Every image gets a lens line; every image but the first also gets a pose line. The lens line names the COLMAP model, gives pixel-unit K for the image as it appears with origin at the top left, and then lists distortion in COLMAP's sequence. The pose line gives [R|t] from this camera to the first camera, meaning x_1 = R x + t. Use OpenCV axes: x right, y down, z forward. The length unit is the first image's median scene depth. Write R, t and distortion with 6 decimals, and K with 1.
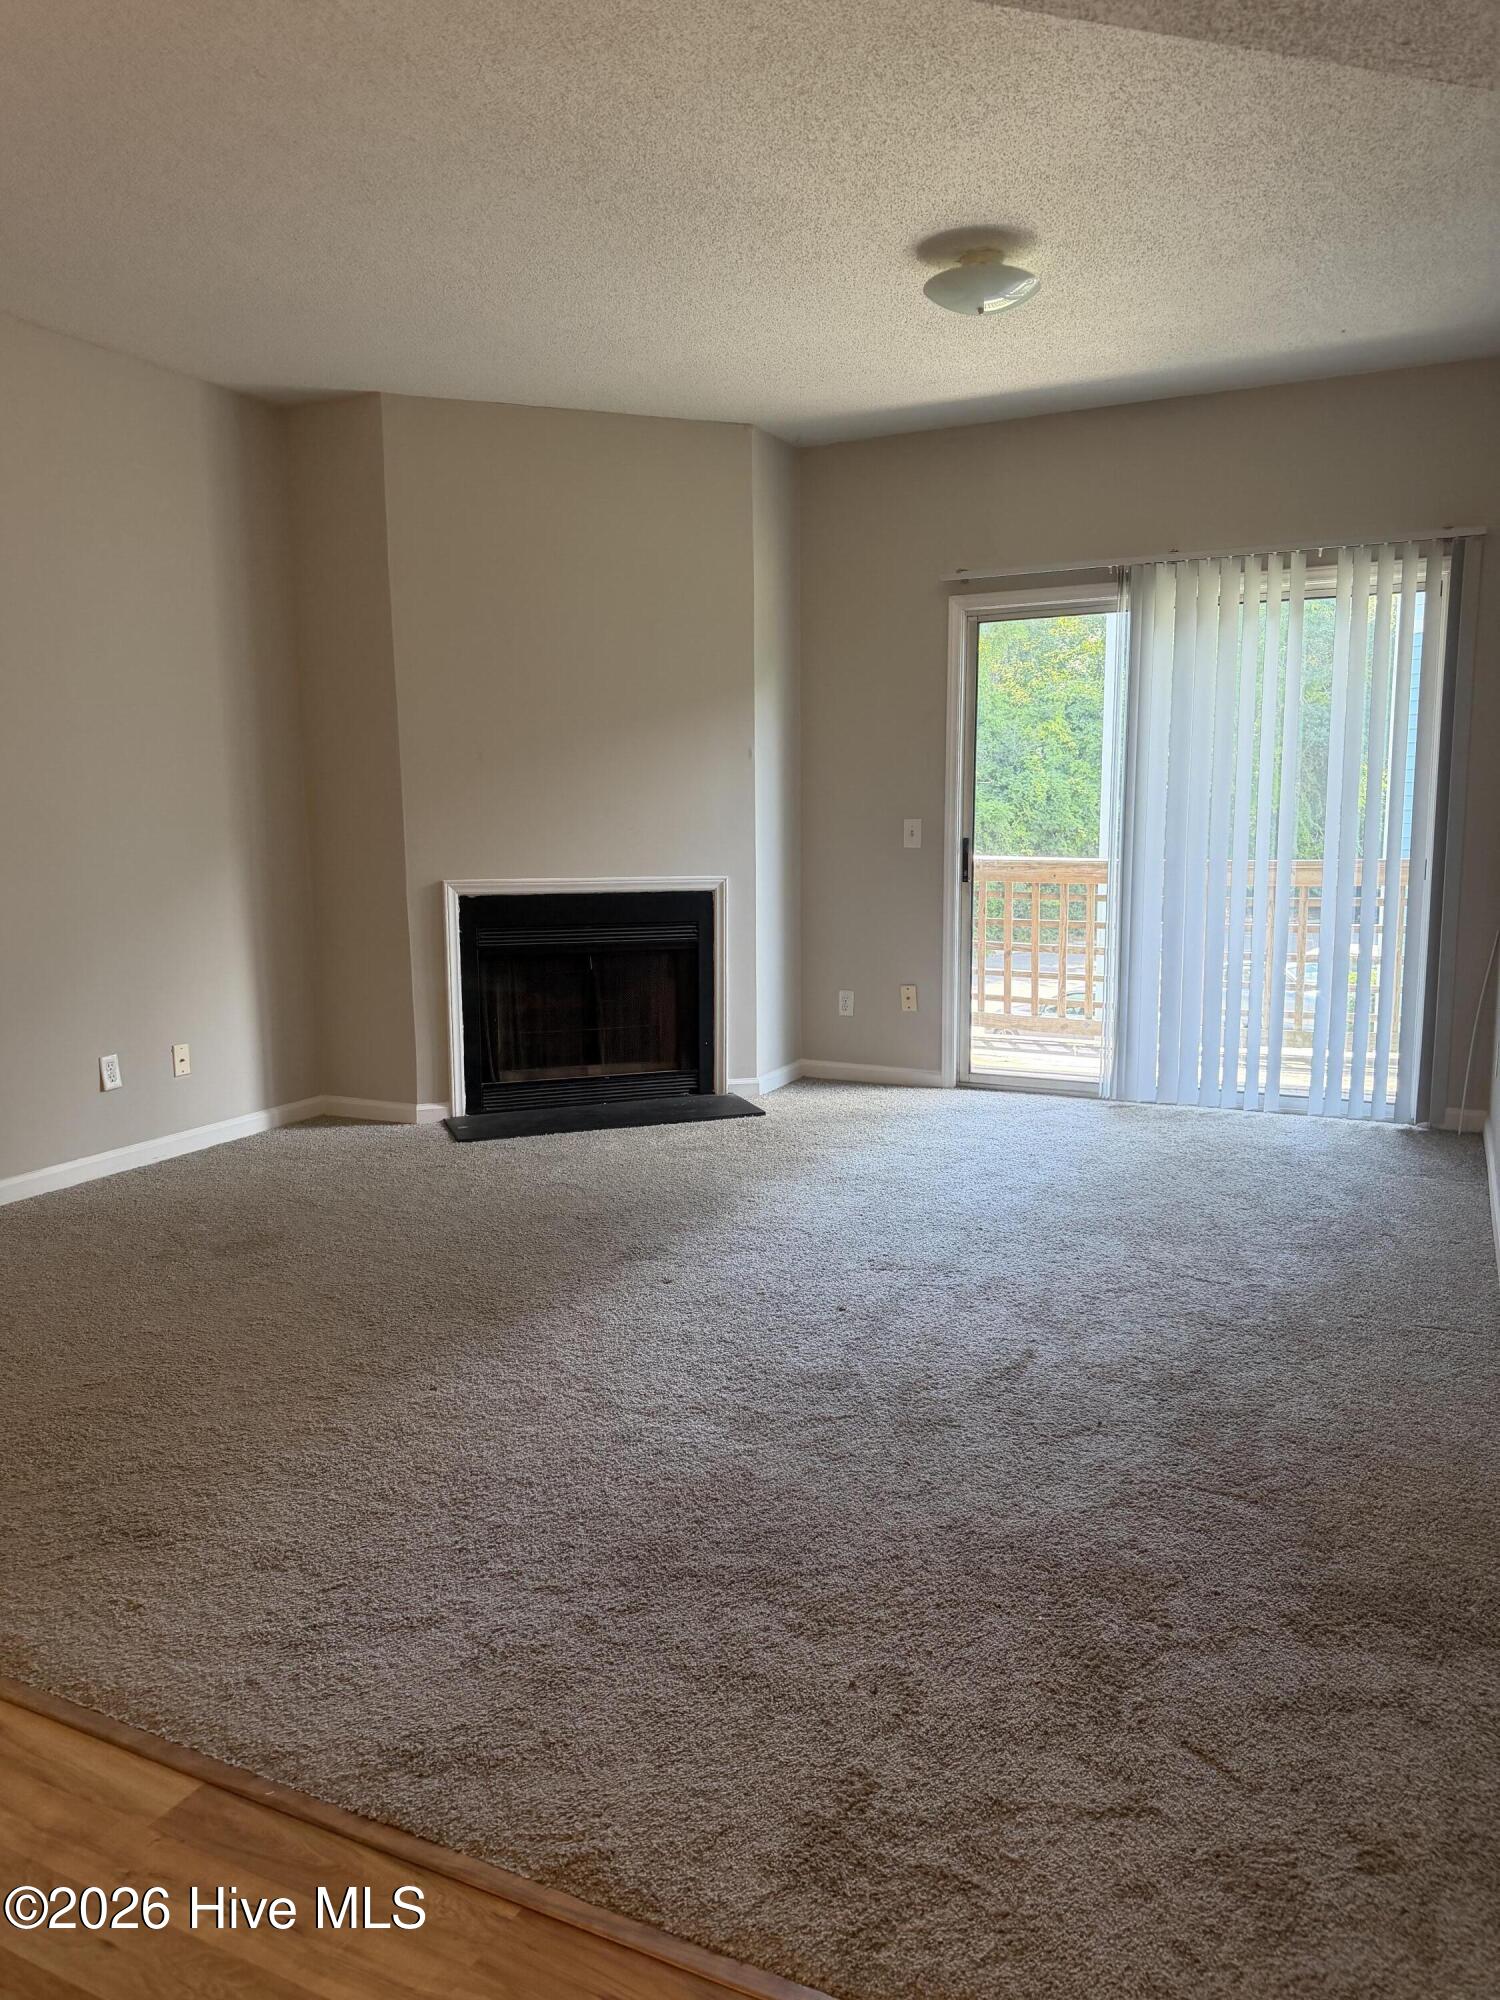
lens RADIAL K [[1408.6, 0, 750.0], [0, 1408.6, 1000.0], [0, 0, 1]] dist [0.056362, -0.073028]
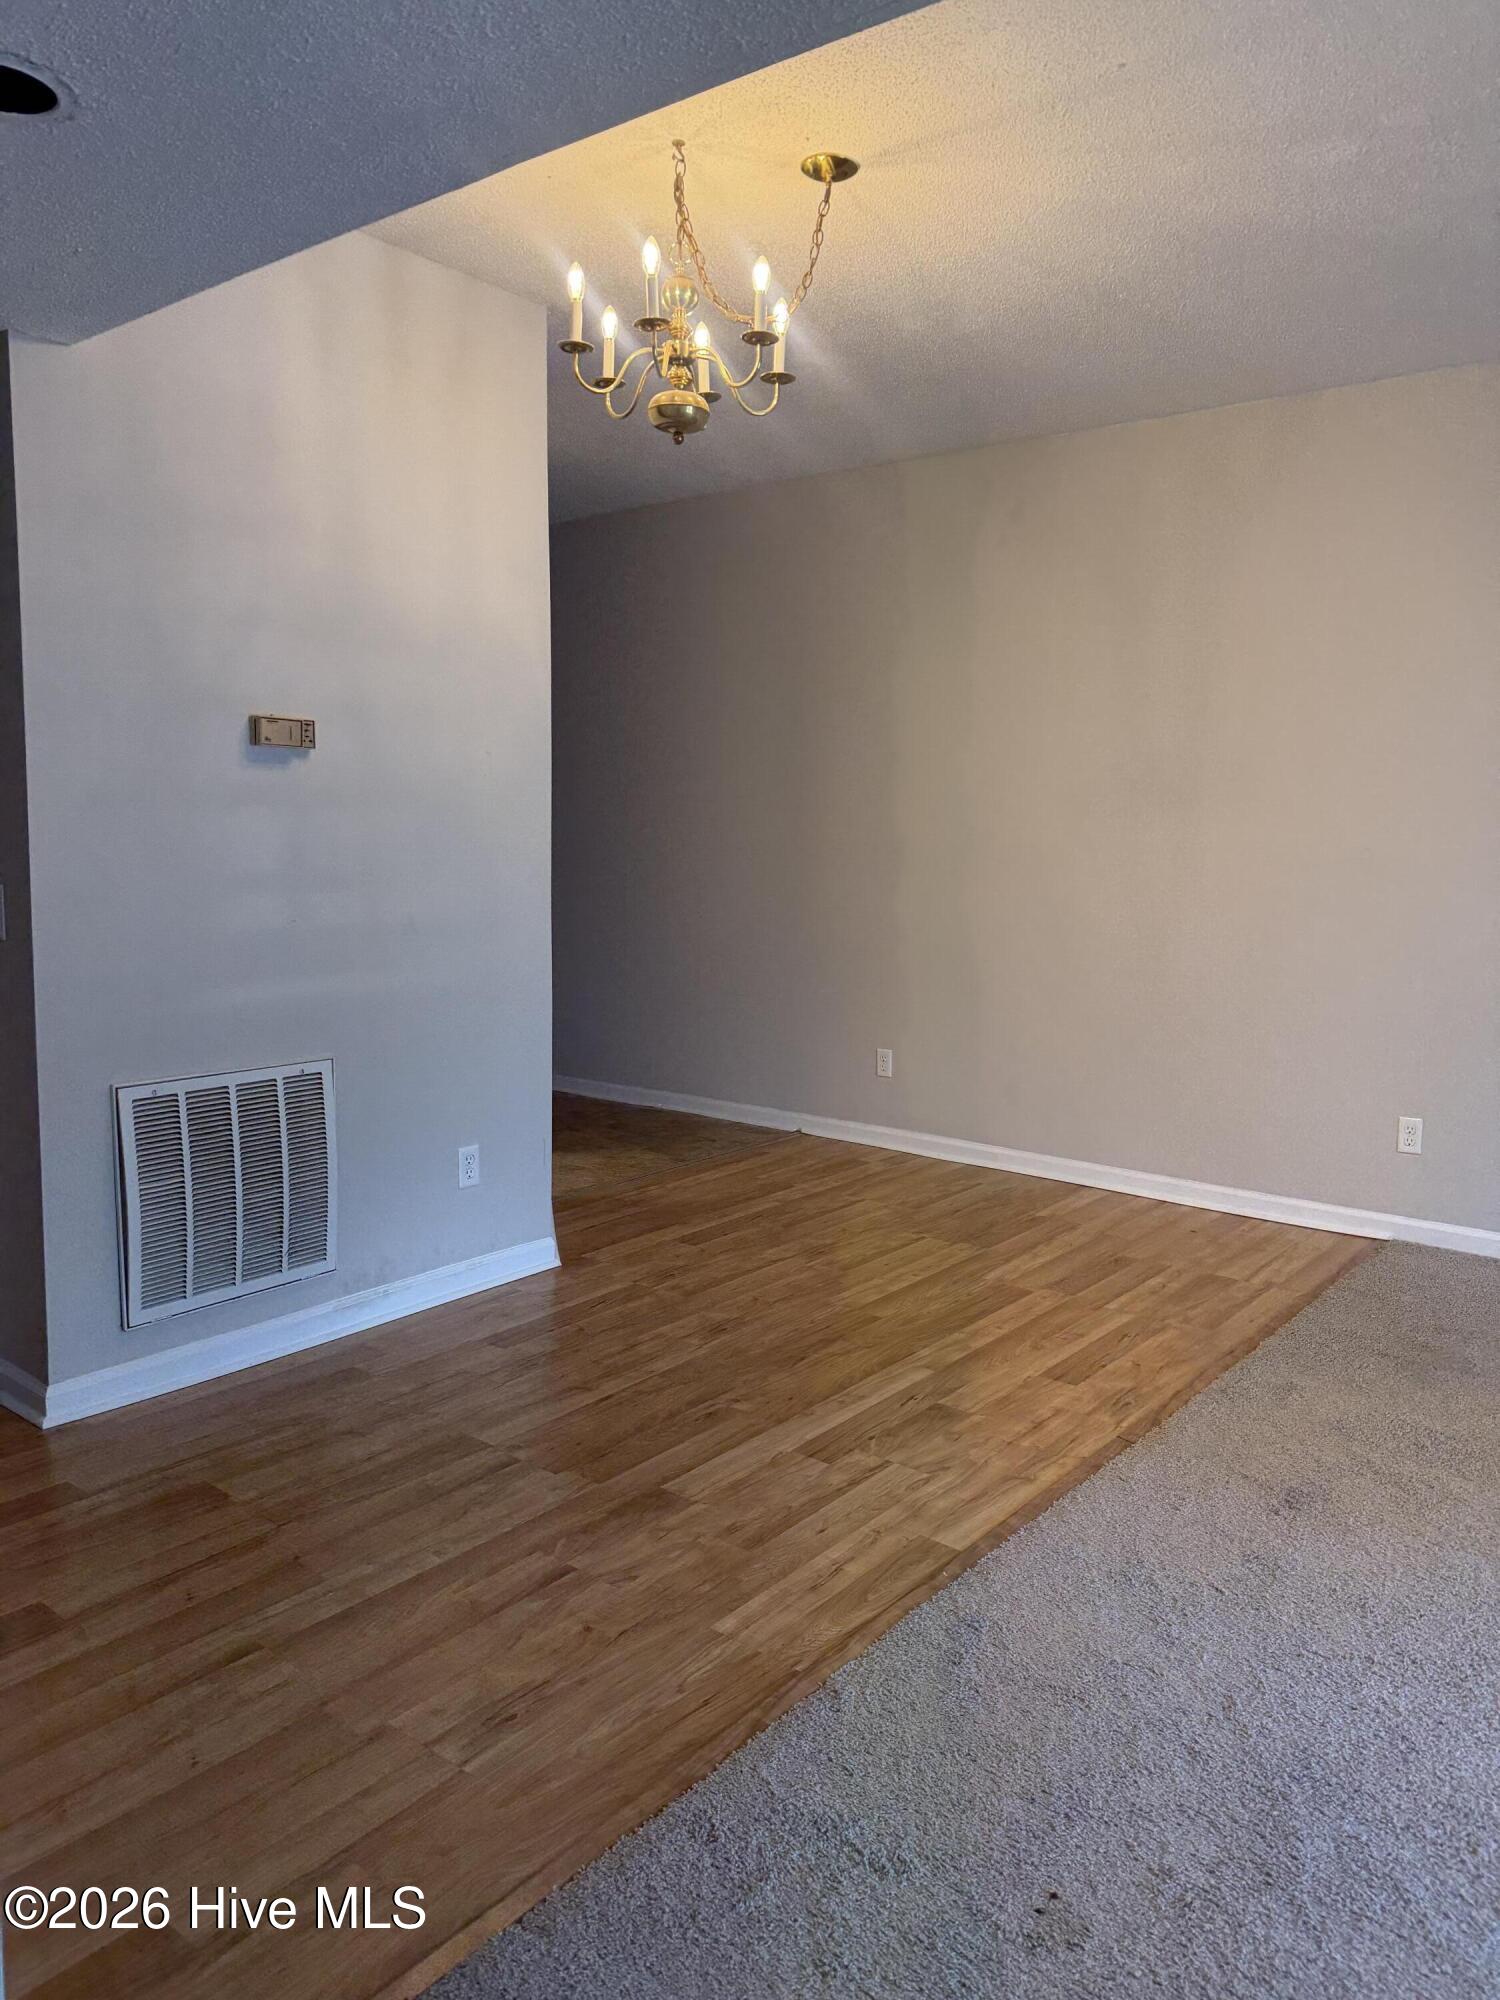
lens RADIAL K [[1408.6, 0, 750.0], [0, 1408.6, 1000.0], [0, 0, 1]] dist [0.056362, -0.073028]
pose [[-0.216081, 0.123685, -0.968510, 0.307882], [-0.149607, 0.976036, 0.158025, -0.058656], [0.964845, 0.179042, -0.192399, 0.304520]]
